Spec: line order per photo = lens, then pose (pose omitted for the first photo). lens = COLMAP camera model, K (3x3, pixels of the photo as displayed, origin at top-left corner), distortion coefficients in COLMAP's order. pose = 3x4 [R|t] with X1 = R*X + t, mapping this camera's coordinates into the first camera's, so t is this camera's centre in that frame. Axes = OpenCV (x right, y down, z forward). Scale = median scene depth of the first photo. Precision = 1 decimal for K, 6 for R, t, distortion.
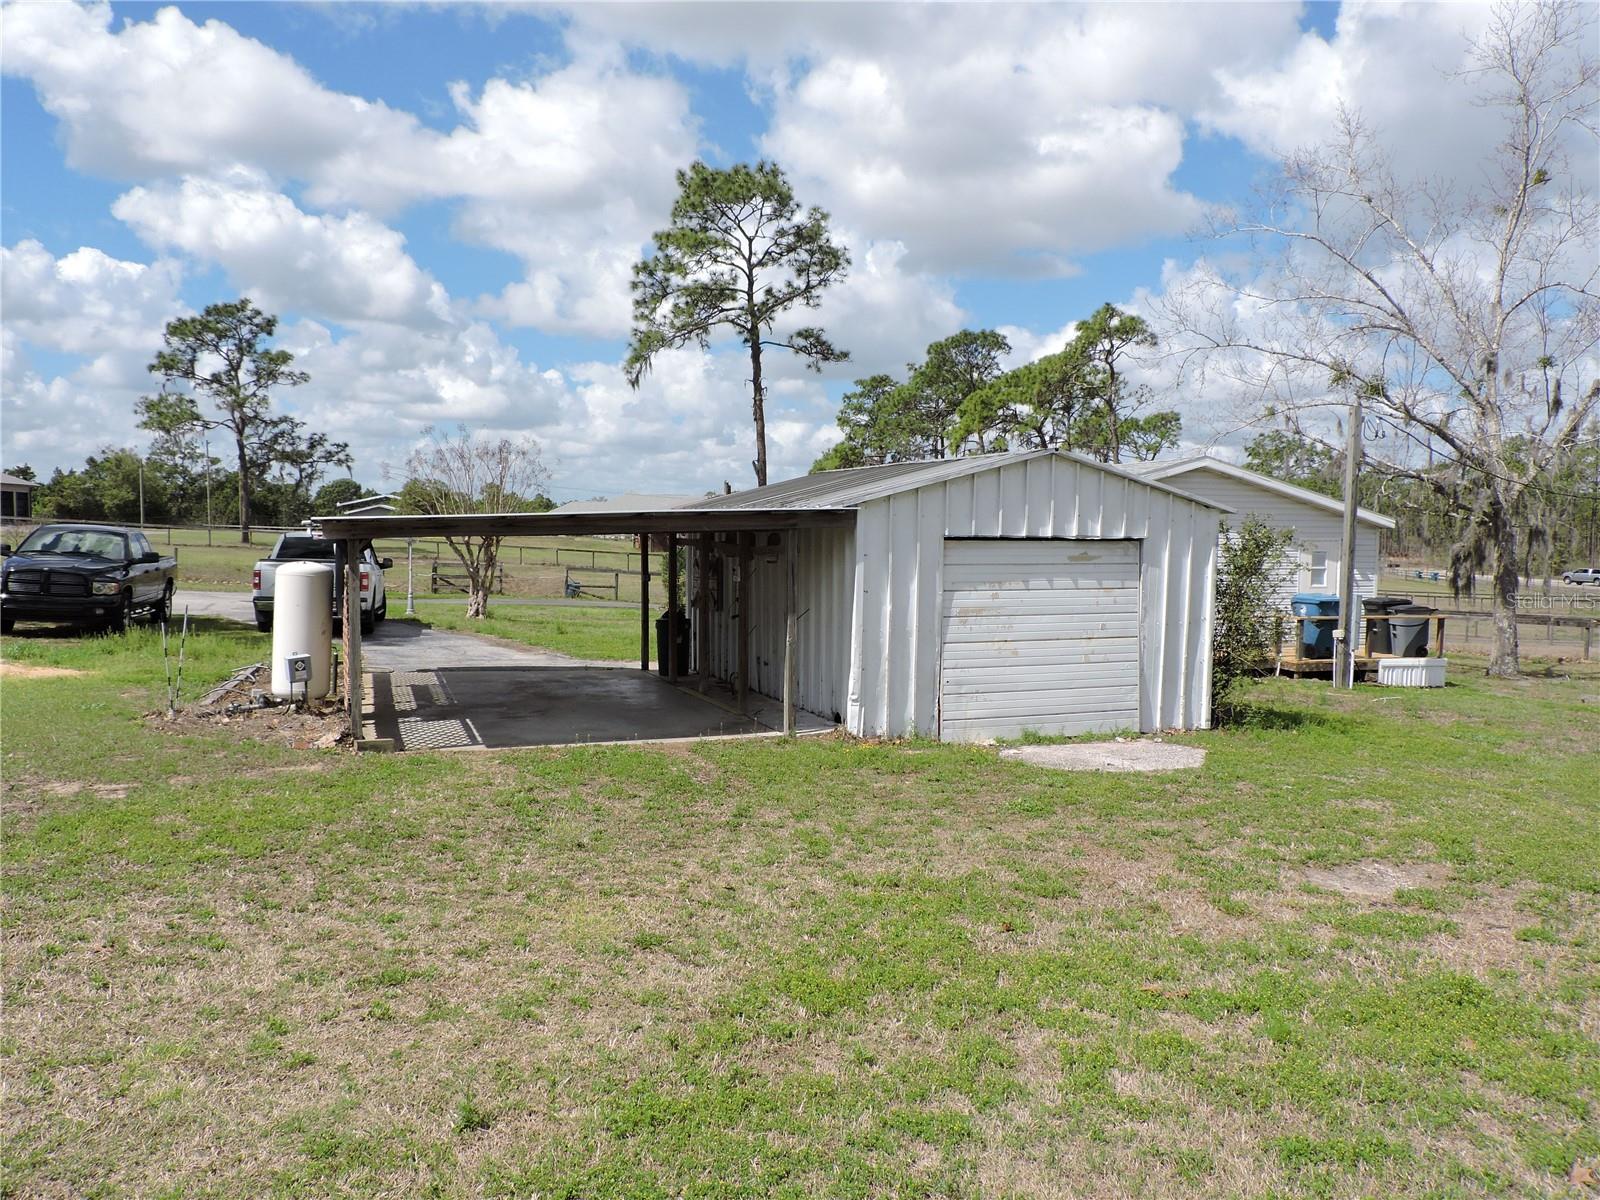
lens RADIAL K [[1142.2, 0, 808.0], [0, 1142.2, 601.4], [0, 0, 1]] dist [-0.017020, -0.000793]
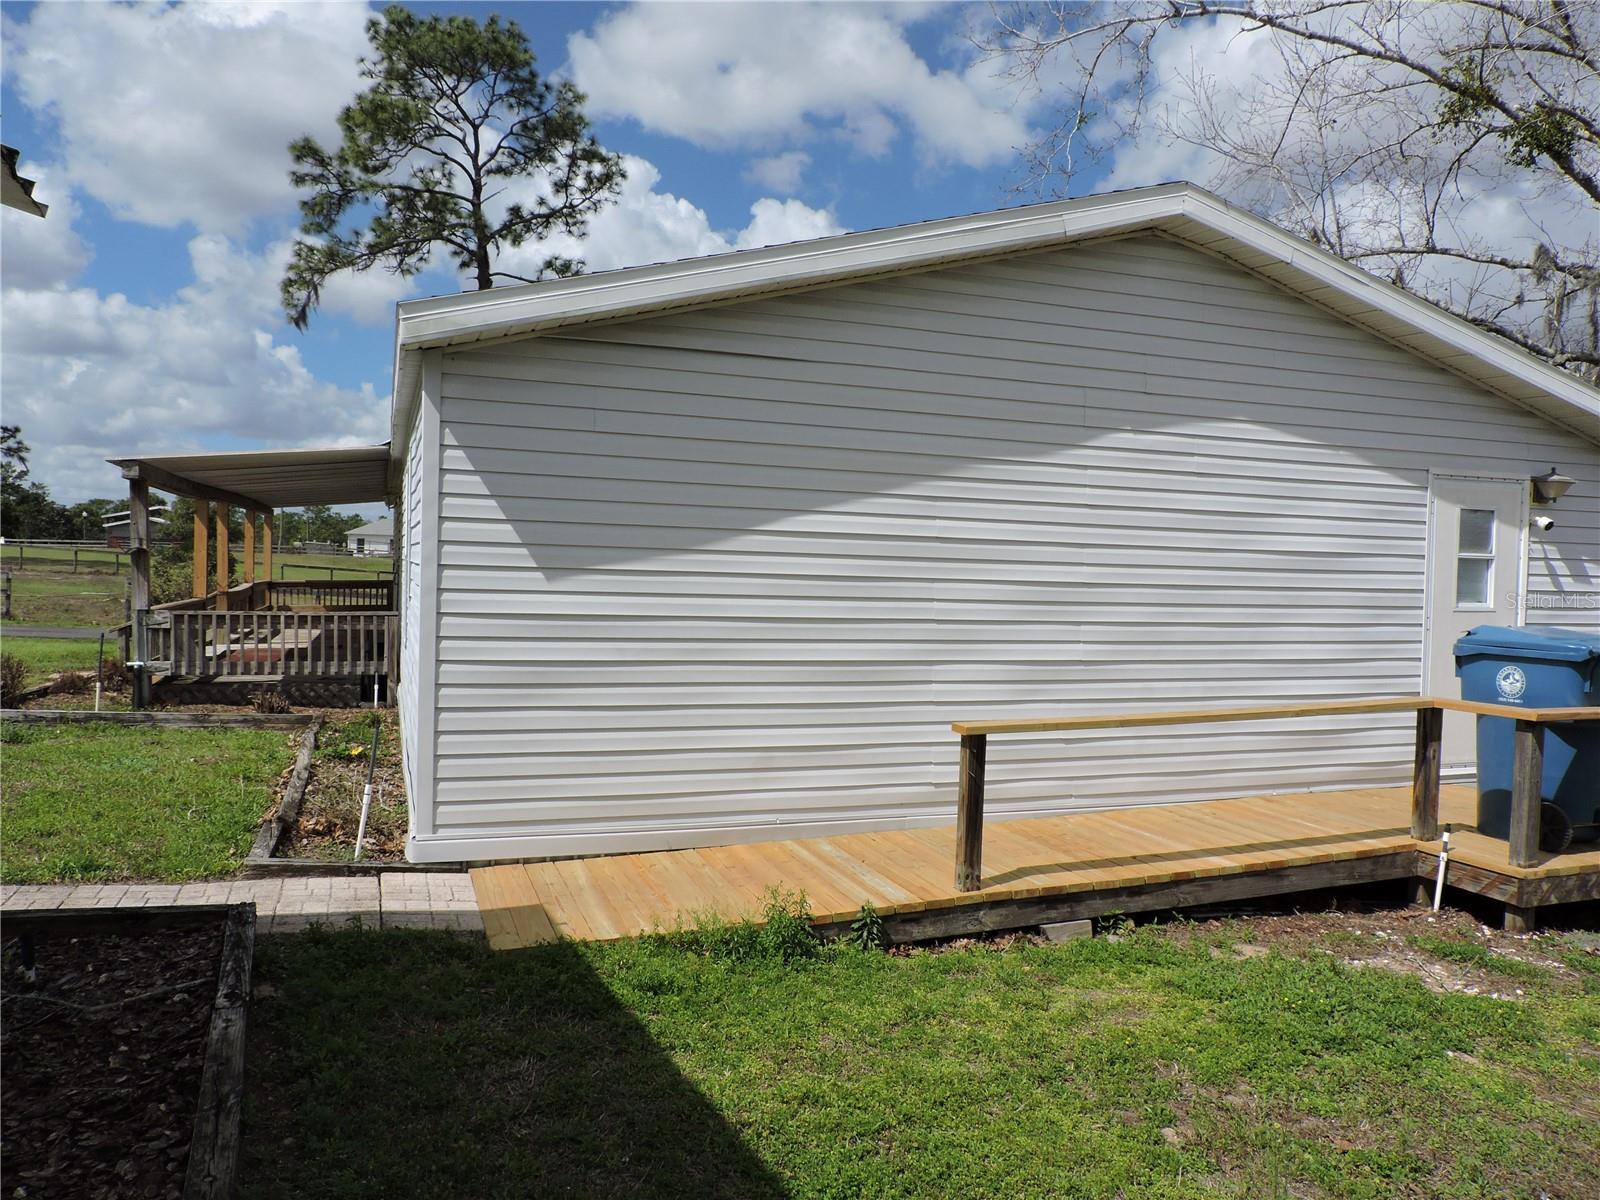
lens RADIAL K [[1142.2, 0, 808.0], [0, 1142.2, 601.4], [0, 0, 1]] dist [-0.017020, -0.000793]
pose [[0.994494, 0.006596, 0.104587, 0.083434], [-0.003882, 0.999651, -0.026132, -0.002038], [-0.104723, 0.025582, 0.994172, 0.273730]]
